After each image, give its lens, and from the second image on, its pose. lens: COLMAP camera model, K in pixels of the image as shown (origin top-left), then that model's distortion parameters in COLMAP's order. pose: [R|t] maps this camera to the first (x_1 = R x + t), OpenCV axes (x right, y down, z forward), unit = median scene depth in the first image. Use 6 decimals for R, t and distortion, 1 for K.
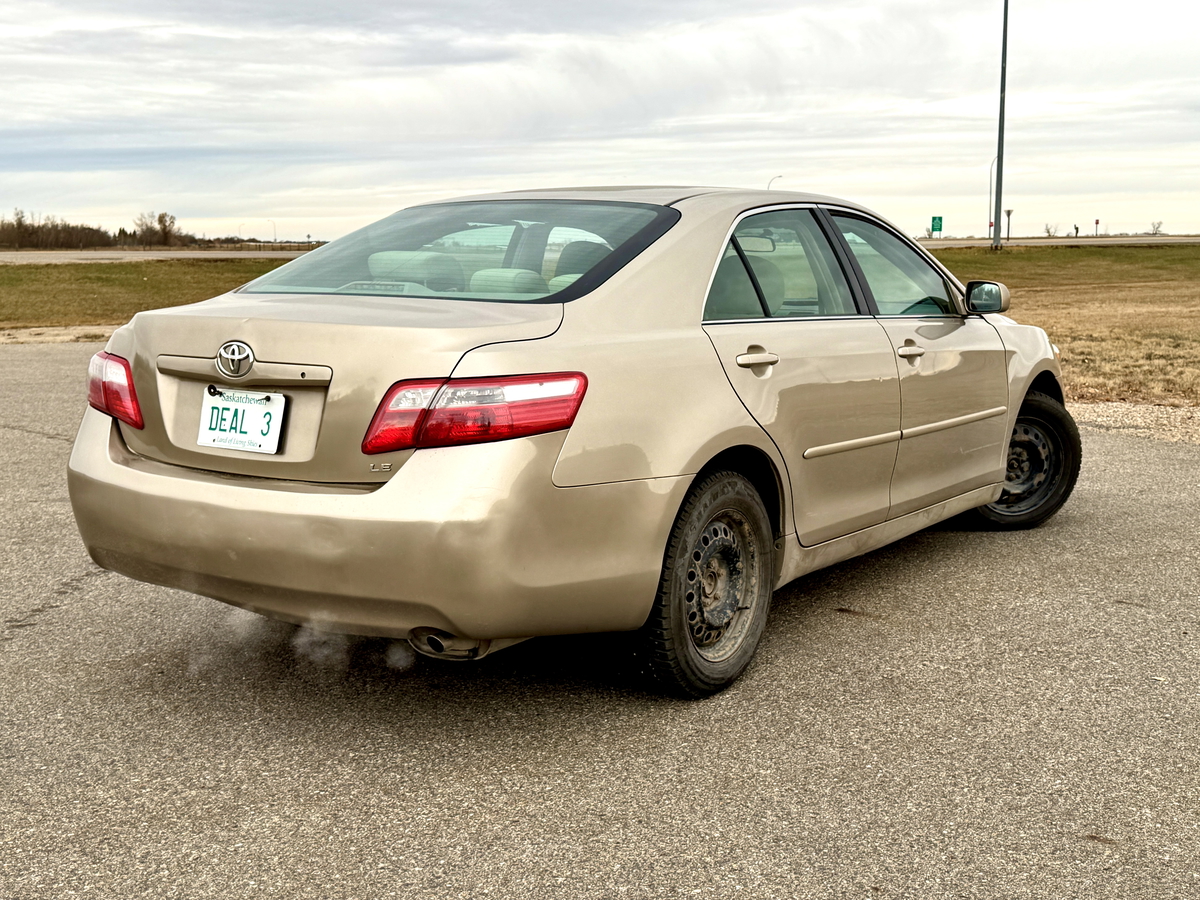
lens RADIAL K [[1427.2, 0, 594.8], [0, 1427.2, 451.2], [0, 0, 1]] dist [0.016633, 0.000000]
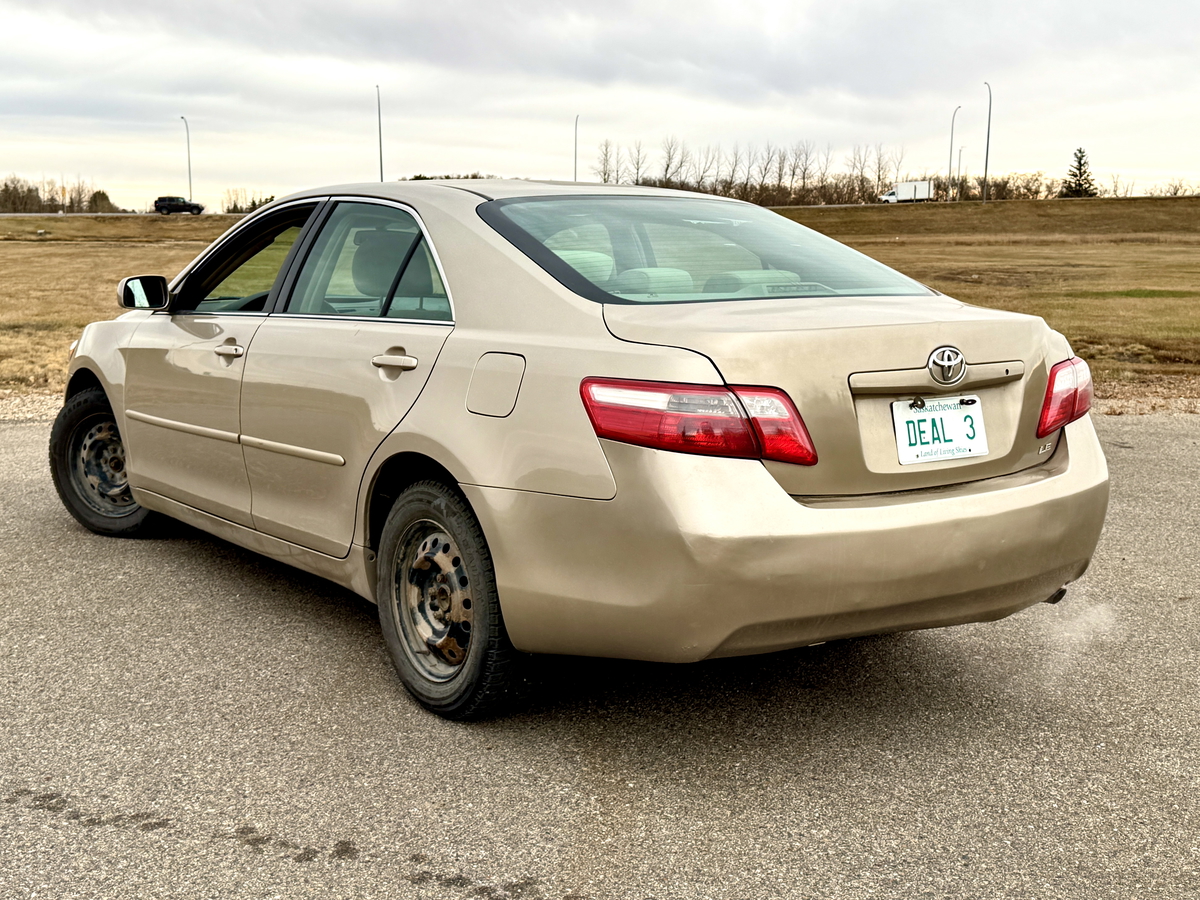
lens RADIAL K [[1427.2, 0, 593.9], [0, 1427.2, 447.4], [0, 0, 1]] dist [0.016633, 0.000000]
pose [[0.382830, -0.138752, 0.913339, -1.204773], [0.135117, 0.986435, 0.093222, -0.129337], [-0.913884, 0.087720, 0.396385, 0.828895]]
